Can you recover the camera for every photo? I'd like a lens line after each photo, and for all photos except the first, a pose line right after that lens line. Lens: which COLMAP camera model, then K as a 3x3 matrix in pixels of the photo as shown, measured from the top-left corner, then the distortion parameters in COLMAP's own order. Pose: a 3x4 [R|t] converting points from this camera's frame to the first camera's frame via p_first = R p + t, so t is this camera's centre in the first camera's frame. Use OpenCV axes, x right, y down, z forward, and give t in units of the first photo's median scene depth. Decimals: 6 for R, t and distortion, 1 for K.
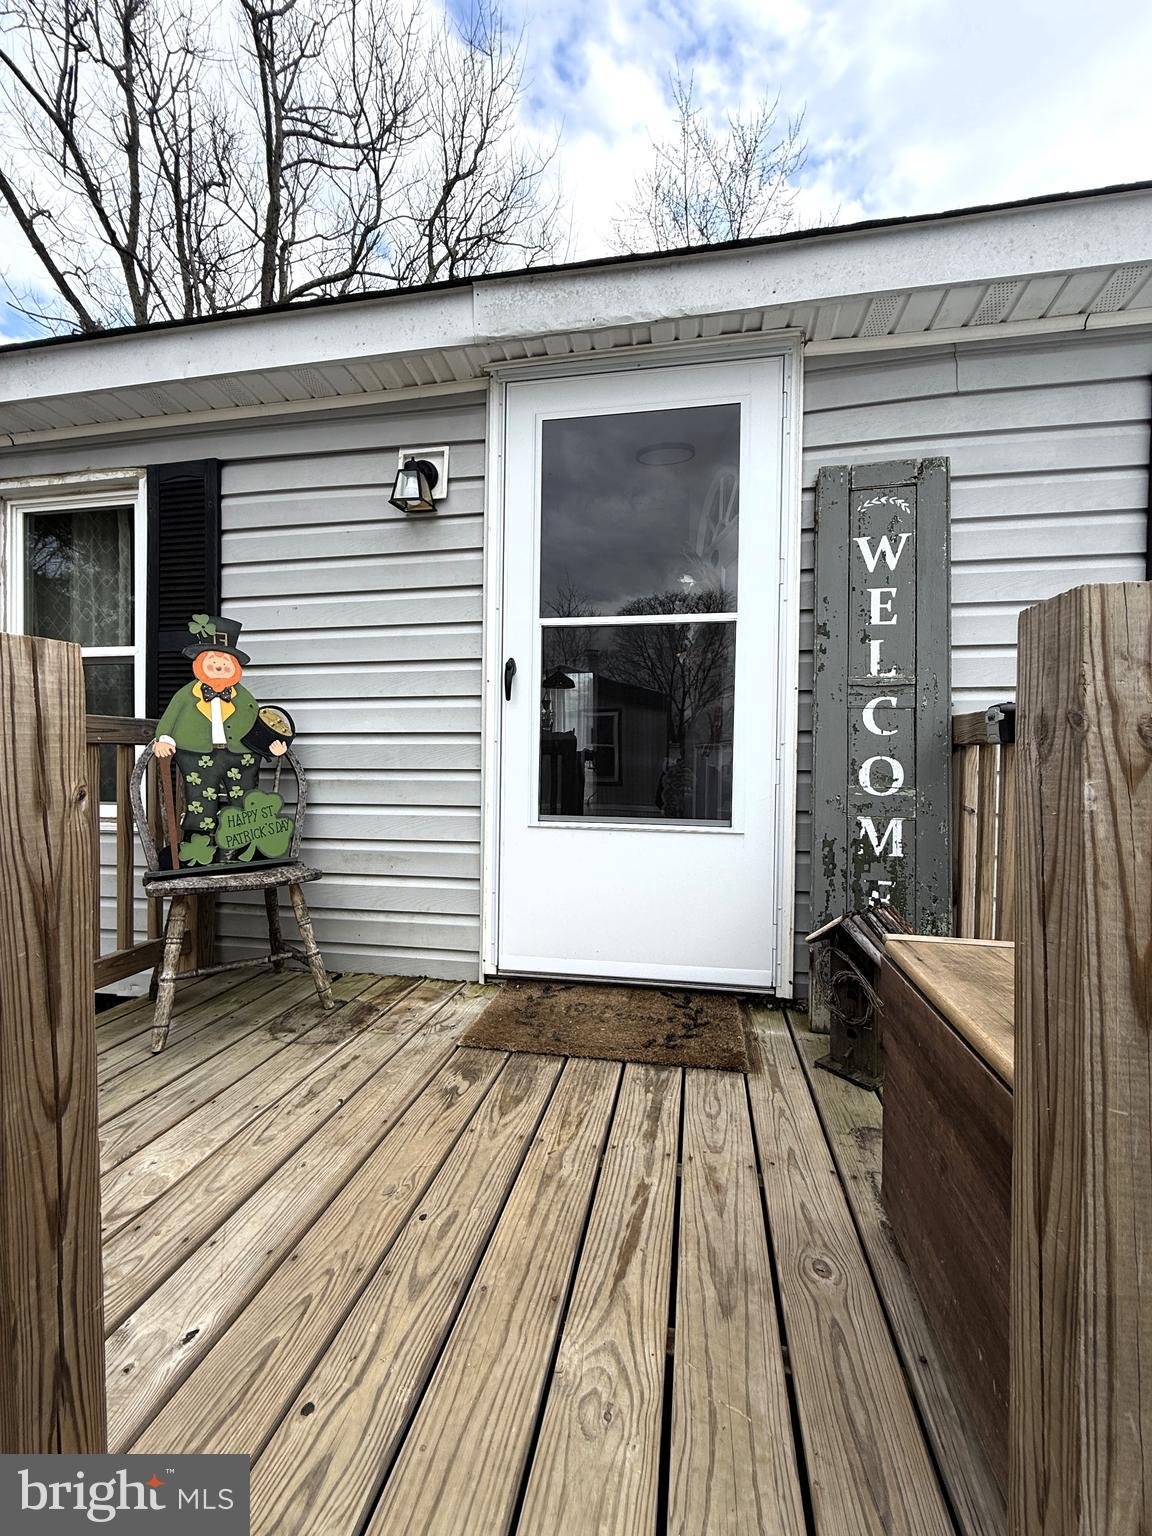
lens RADIAL K [[610.2, 0, 579.4], [0, 610.2, 766.1], [0, 0, 1]] dist [-0.002243, 0.000656]
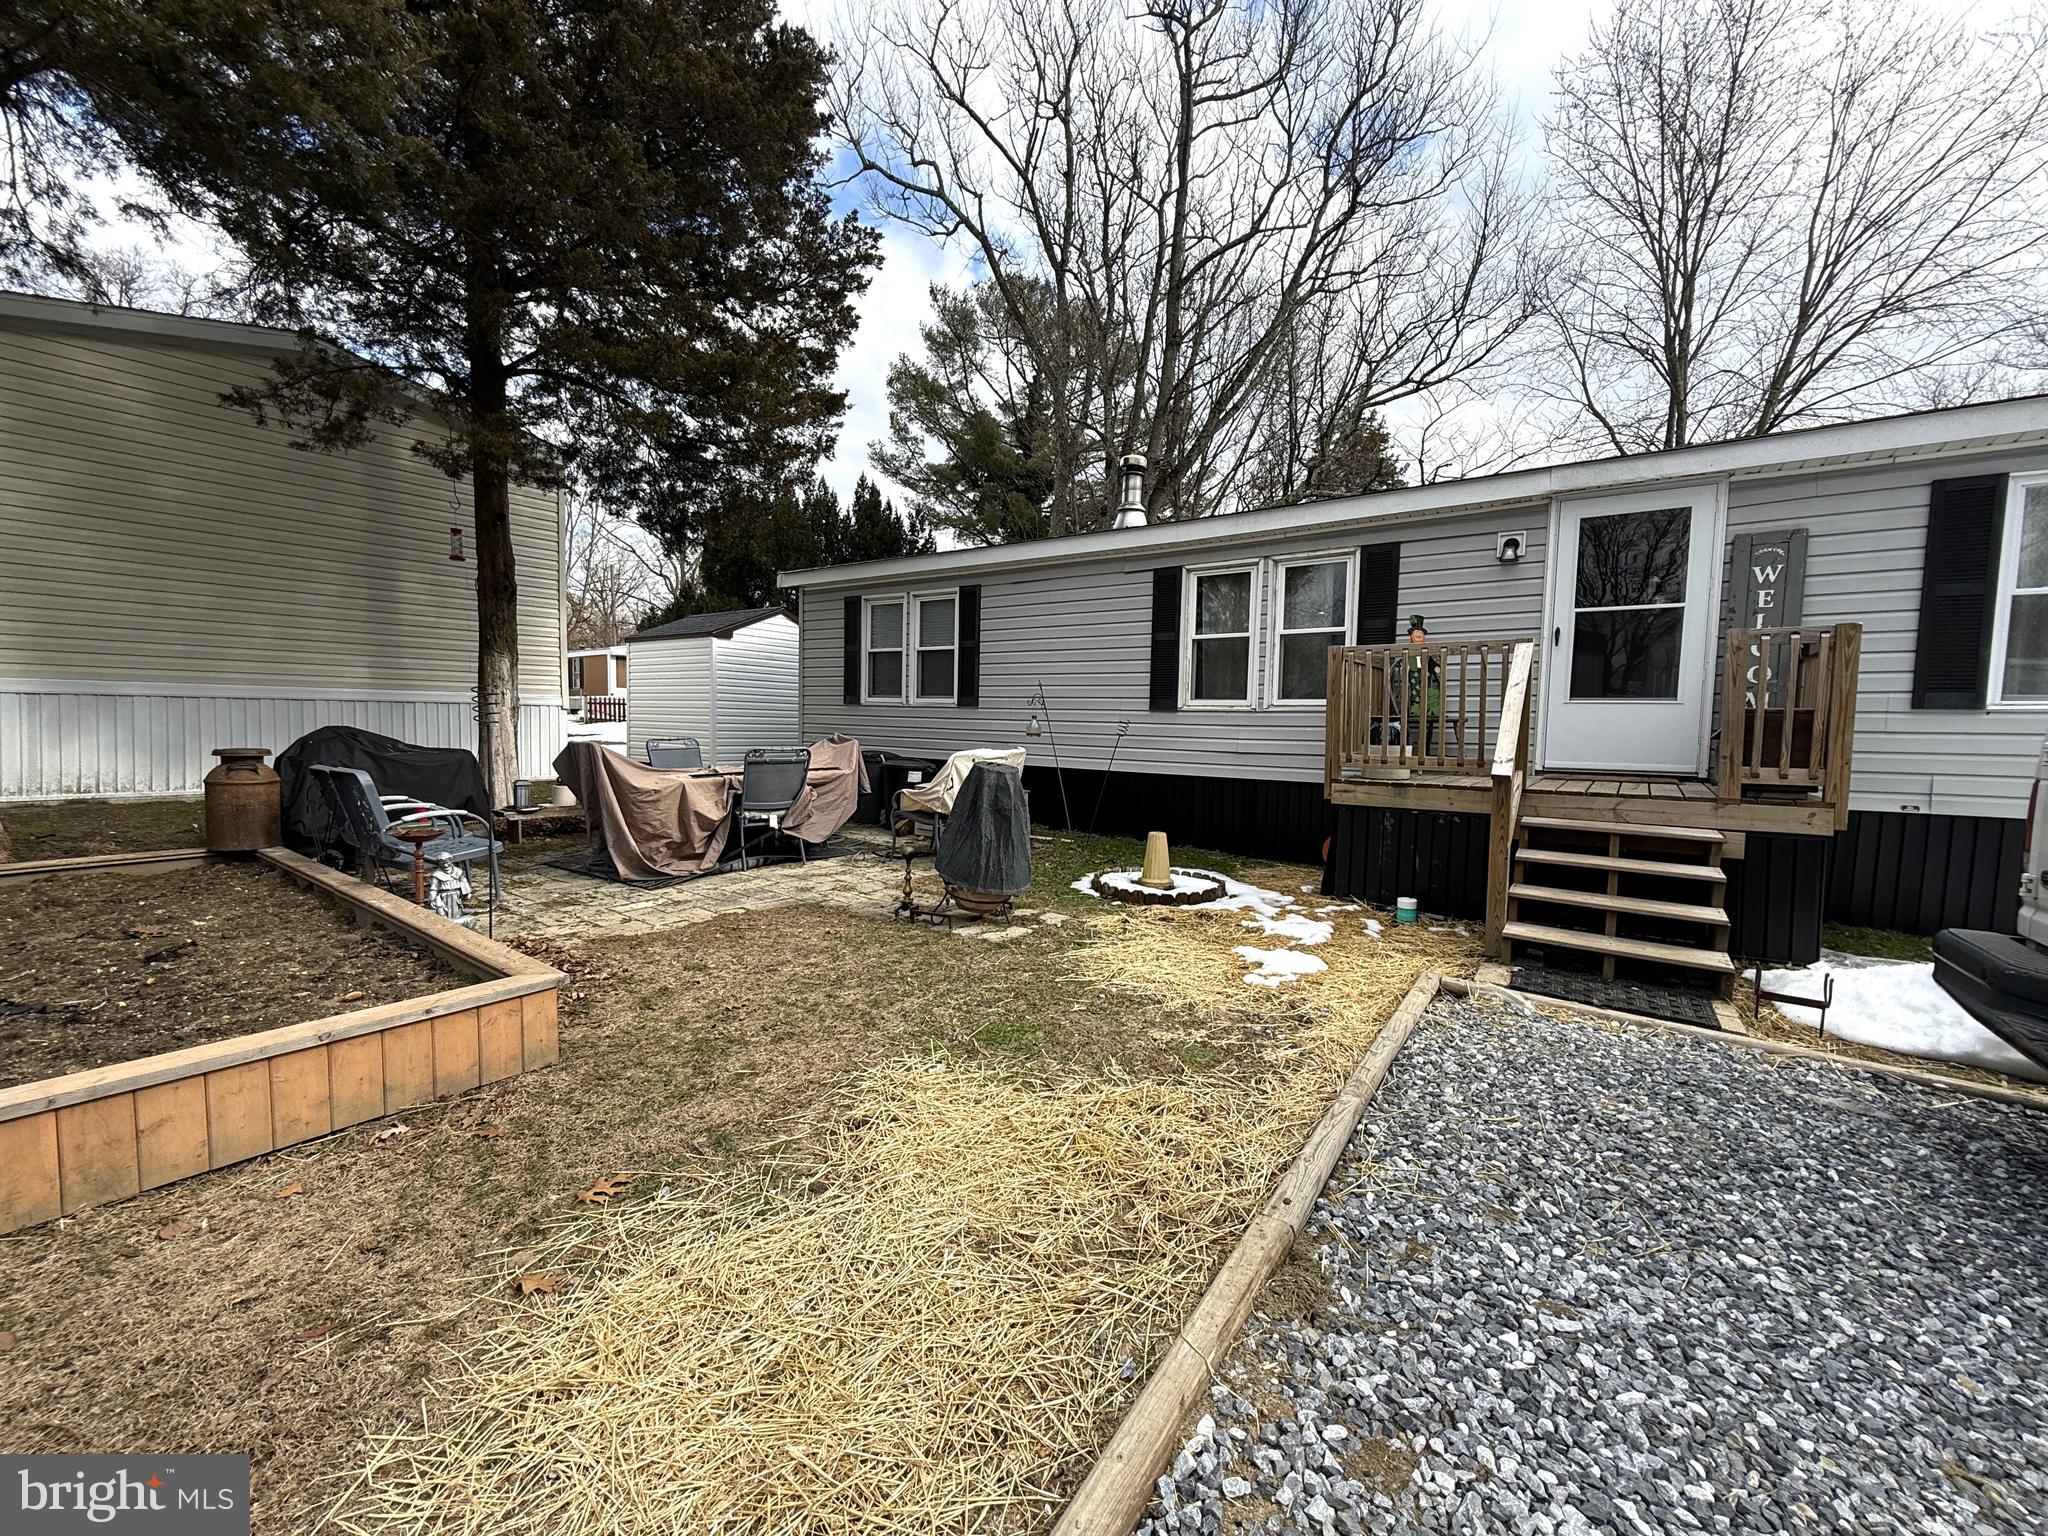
lens RADIAL K [[813.6, 0, 1027.2], [0, 813.6, 763.7], [0, 0, 1]] dist [-0.002243, 0.000656]
pose [[0.902261, 0.032383, -0.429973, -0.592358], [-0.013724, 0.998827, 0.046428, 0.222483], [0.430973, -0.035989, 0.901647, -2.641989]]
